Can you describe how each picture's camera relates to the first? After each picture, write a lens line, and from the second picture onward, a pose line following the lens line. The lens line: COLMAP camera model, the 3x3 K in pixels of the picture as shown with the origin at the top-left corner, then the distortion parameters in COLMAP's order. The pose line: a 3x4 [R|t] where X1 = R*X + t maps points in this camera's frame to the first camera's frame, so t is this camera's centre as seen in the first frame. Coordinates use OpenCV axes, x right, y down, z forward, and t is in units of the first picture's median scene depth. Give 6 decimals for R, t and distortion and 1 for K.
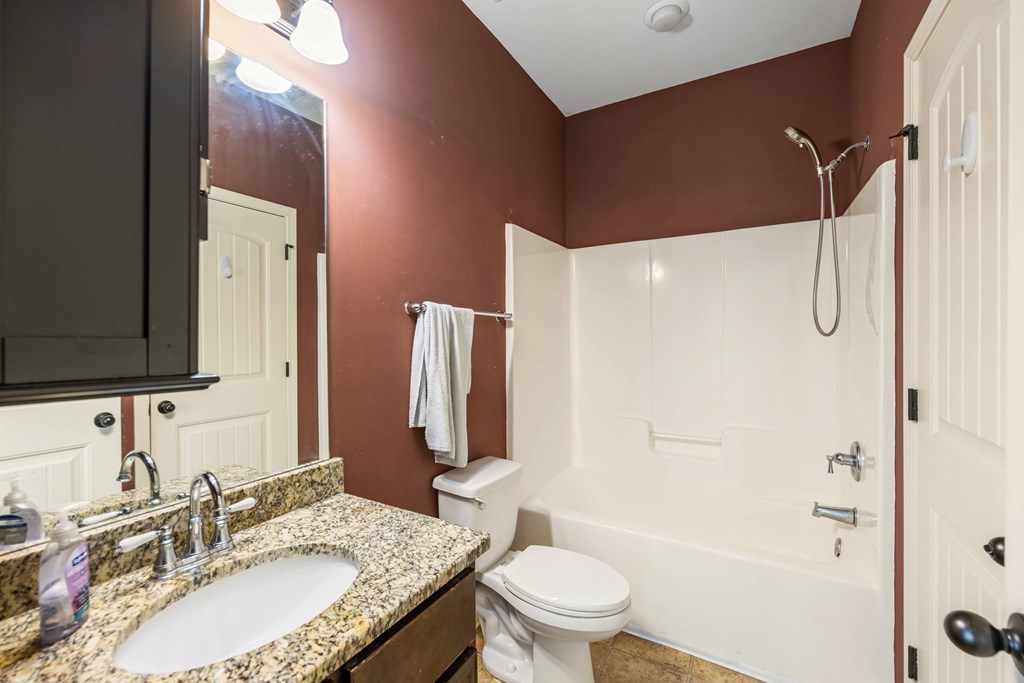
lens RADIAL K [[422.4, 0, 514.6], [0, 422.4, 344.7], [0, 0, 1]] dist [-0.004134, -0.000974]
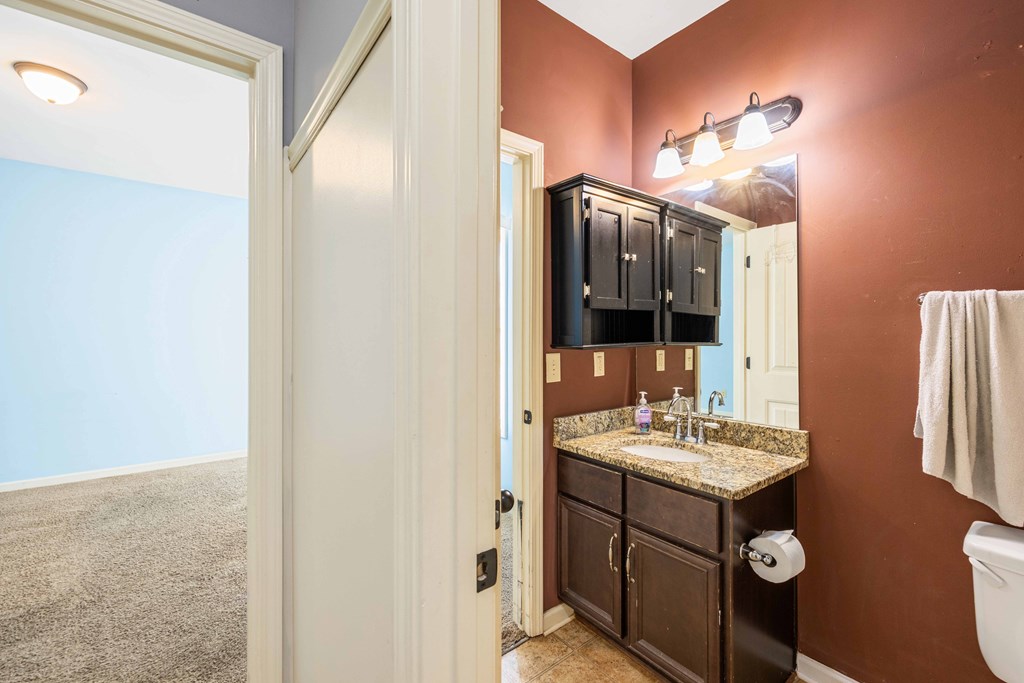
lens RADIAL K [[422.4, 0, 512.5], [0, 422.4, 335.3], [0, 0, 1]] dist [-0.004134, -0.000974]
pose [[-0.389258, -0.001250, -0.921128, 0.862643], [-0.008876, 0.999958, 0.002394, -0.009585], [0.921086, 0.009108, -0.389252, 0.550106]]
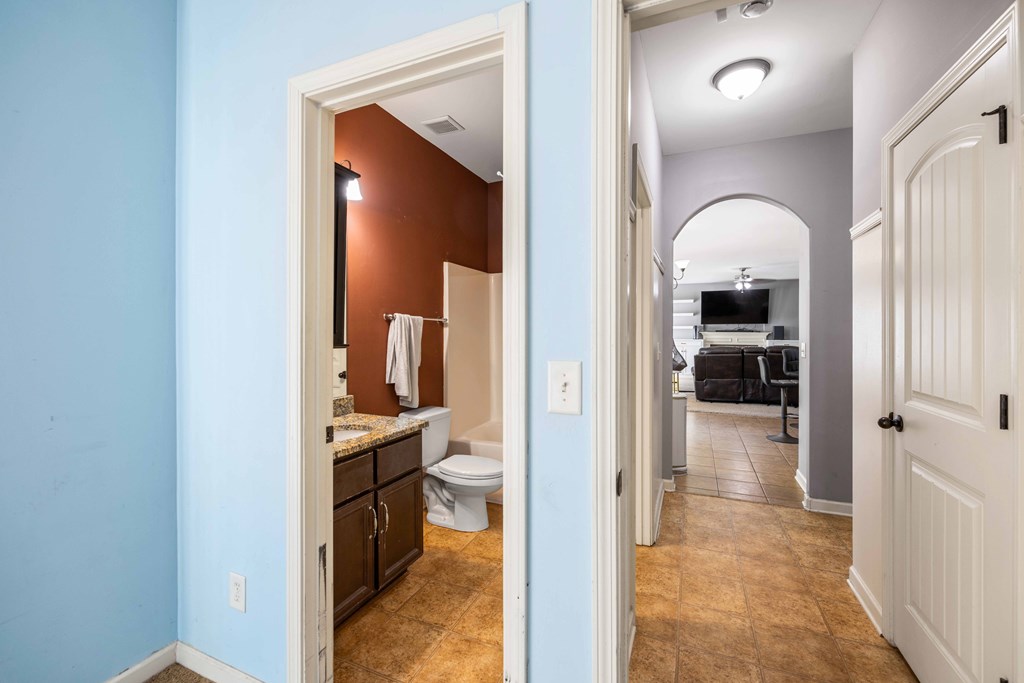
lens RADIAL K [[422.4, 0, 517.4], [0, 422.4, 336.5], [0, 0, 1]] dist [-0.004134, -0.000974]
pose [[0.992835, 0.005371, 0.119377, 0.087938], [-0.004654, 0.999969, -0.006281, 0.005276], [-0.119407, 0.005680, 0.992829, -0.823193]]
